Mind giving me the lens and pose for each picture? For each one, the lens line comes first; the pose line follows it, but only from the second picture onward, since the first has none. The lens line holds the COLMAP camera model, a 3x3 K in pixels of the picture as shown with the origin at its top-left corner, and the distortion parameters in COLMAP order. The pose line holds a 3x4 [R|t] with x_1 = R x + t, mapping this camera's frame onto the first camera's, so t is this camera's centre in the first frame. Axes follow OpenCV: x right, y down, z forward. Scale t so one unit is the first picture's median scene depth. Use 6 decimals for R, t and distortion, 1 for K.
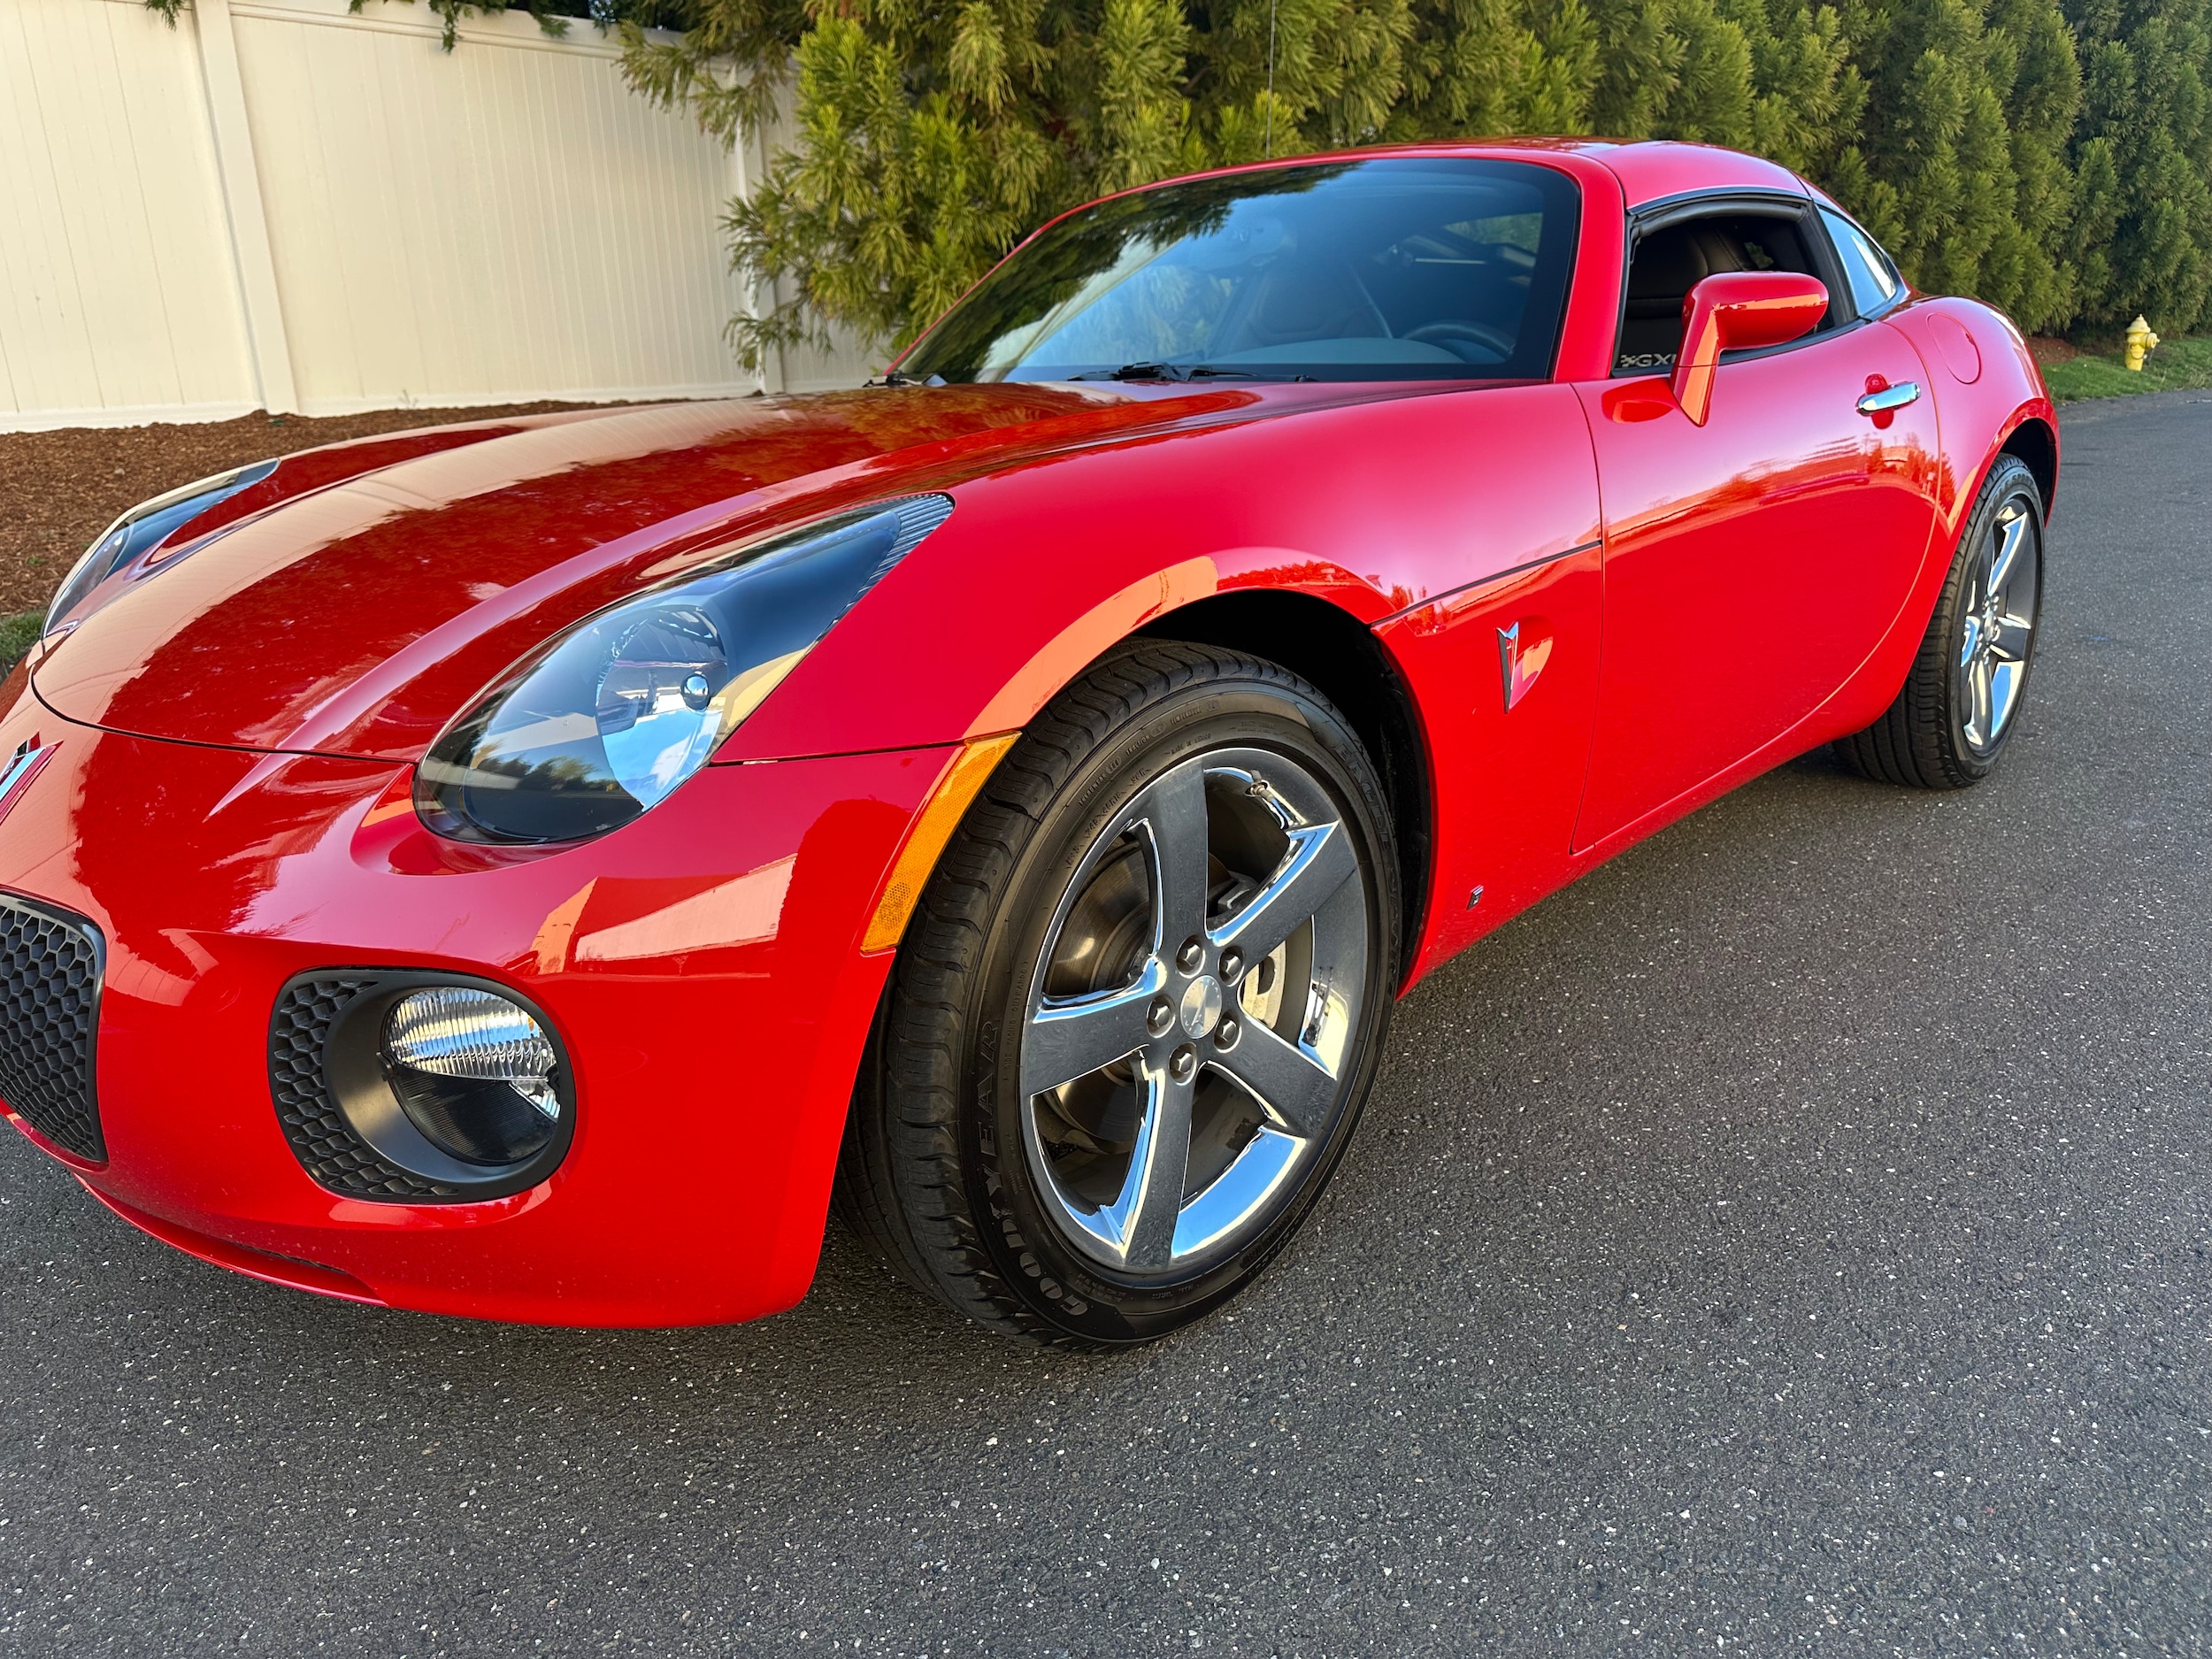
lens RADIAL K [[1586.5, 0, 1124.8], [0, 1586.5, 816.7], [0, 0, 1]] dist [0.012106, -0.021646]
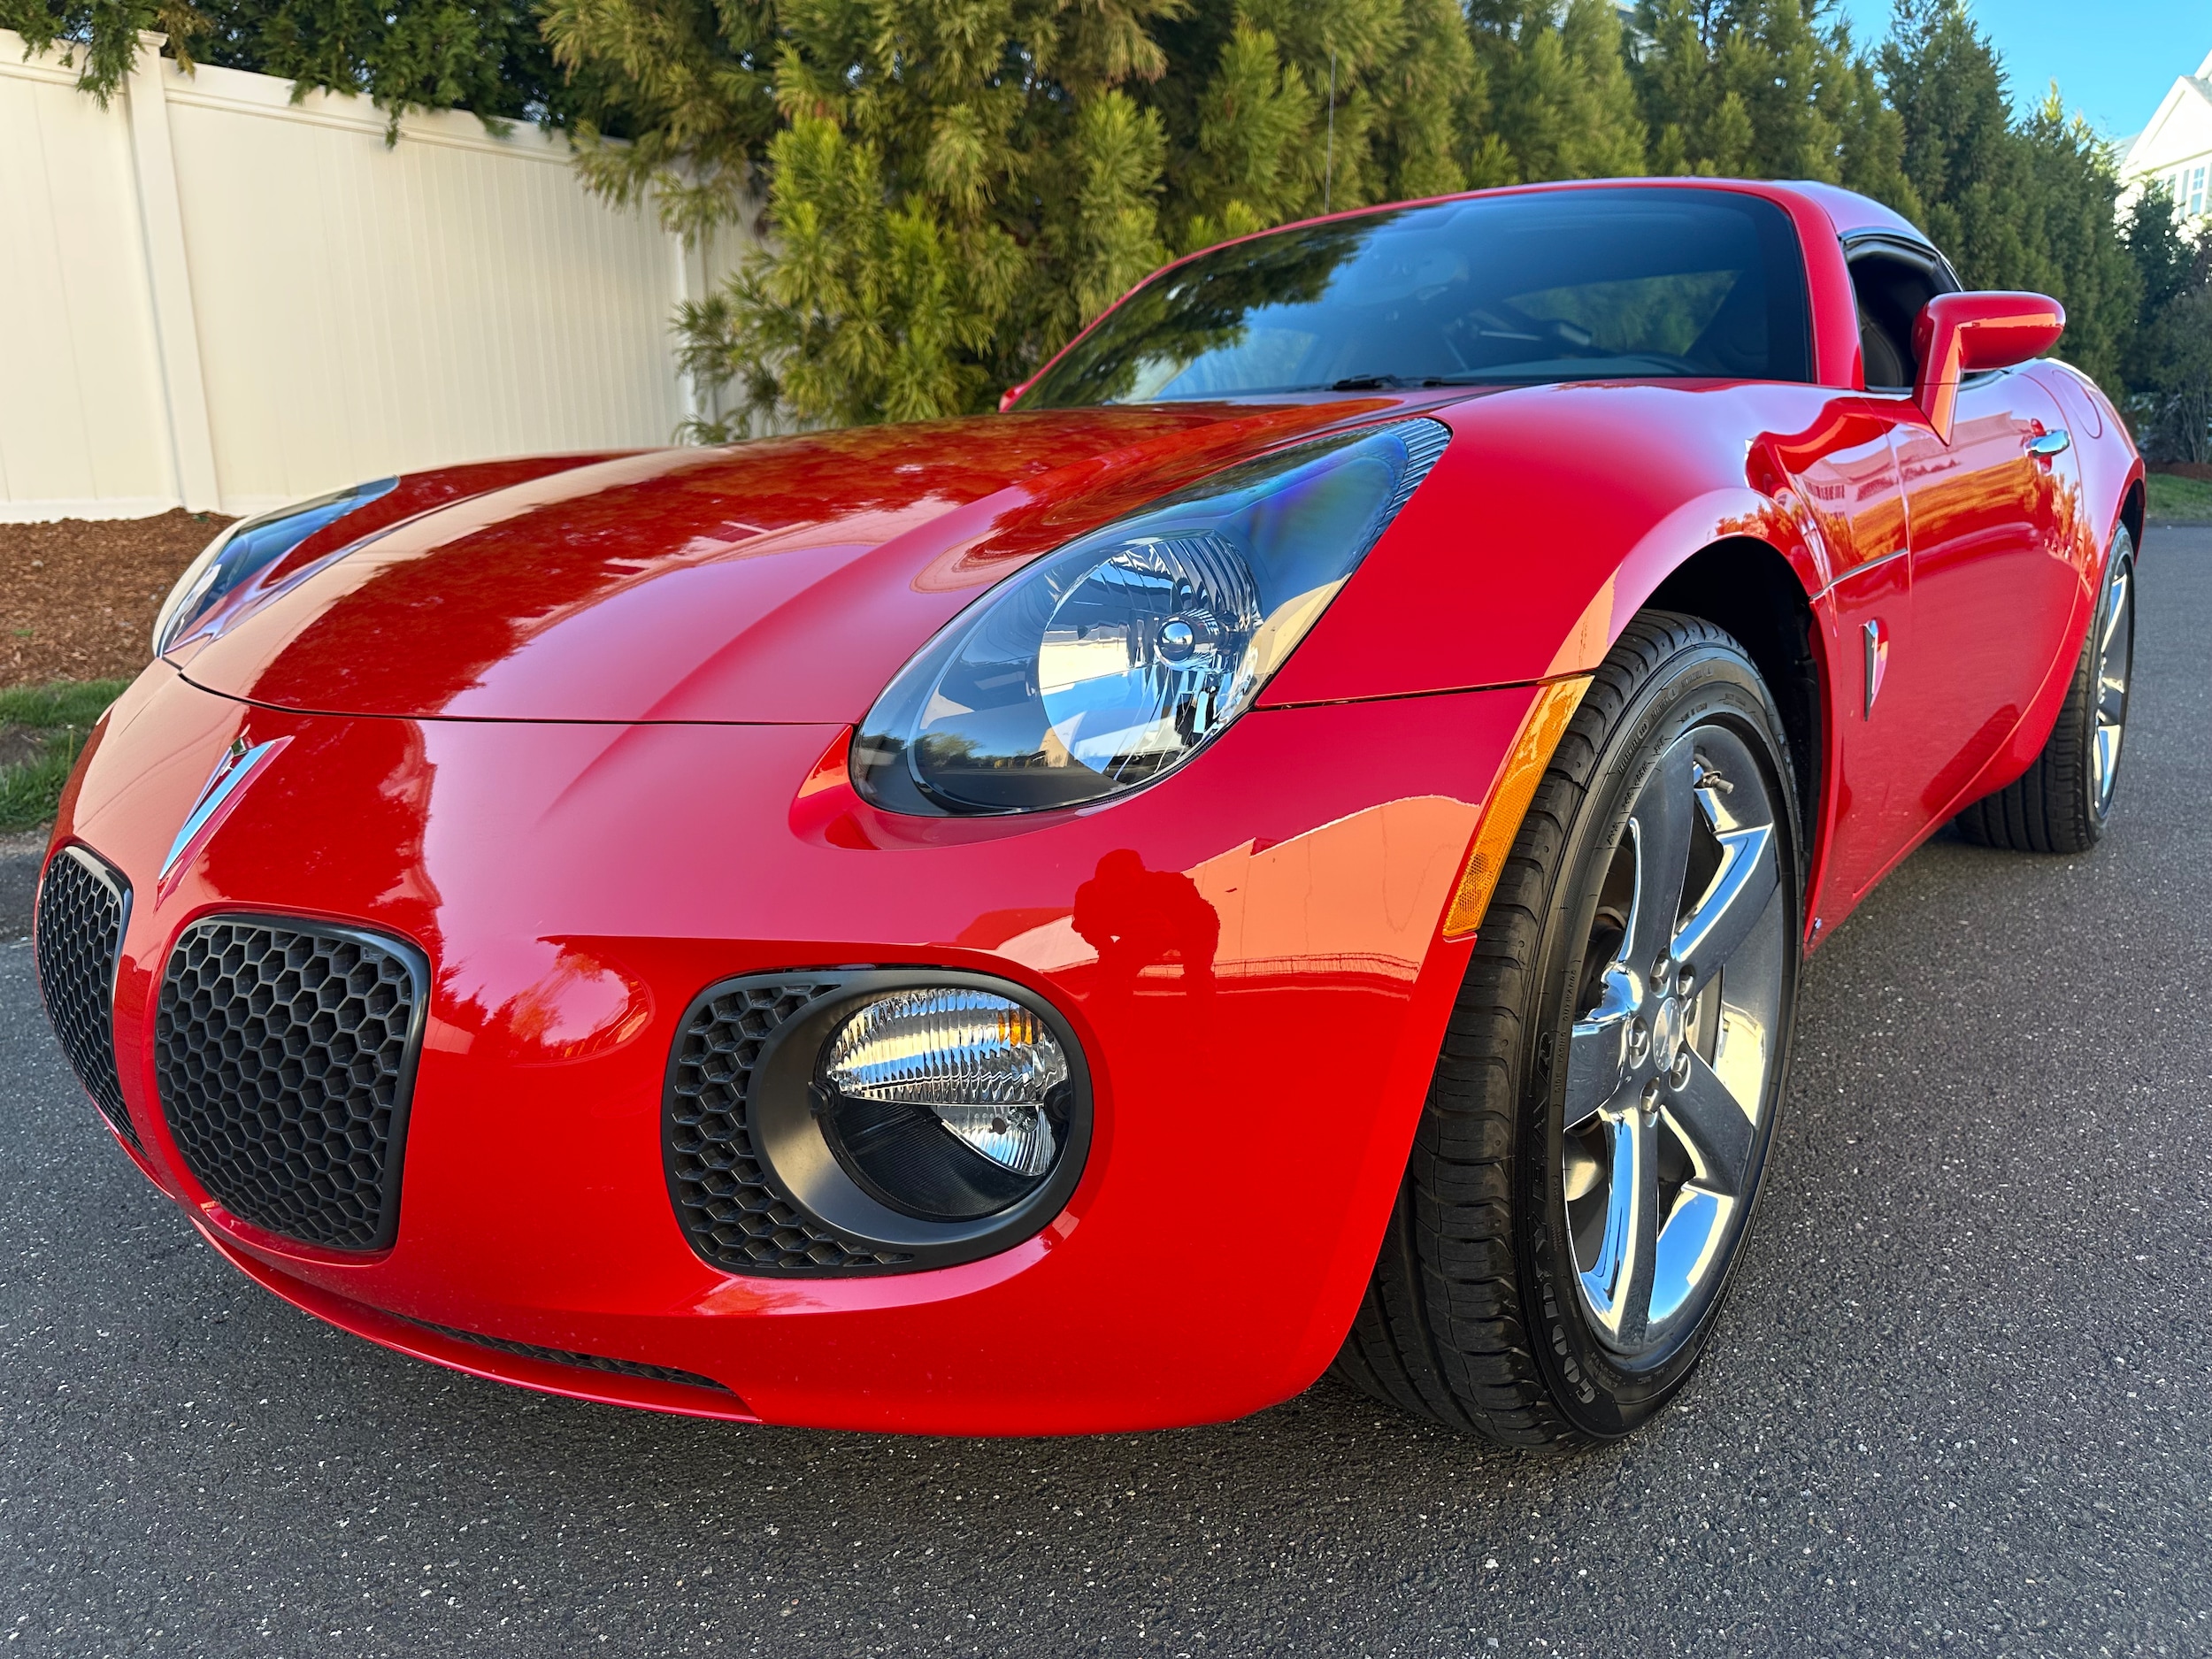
lens RADIAL K [[1586.5, 0, 1114.6], [0, 1586.5, 818.8], [0, 0, 1]] dist [0.012106, -0.021646]
pose [[0.996429, -0.010503, 0.083780, -0.156528], [0.017623, 0.996250, -0.084704, 0.035463], [-0.082576, 0.085878, 0.992878, 0.078359]]
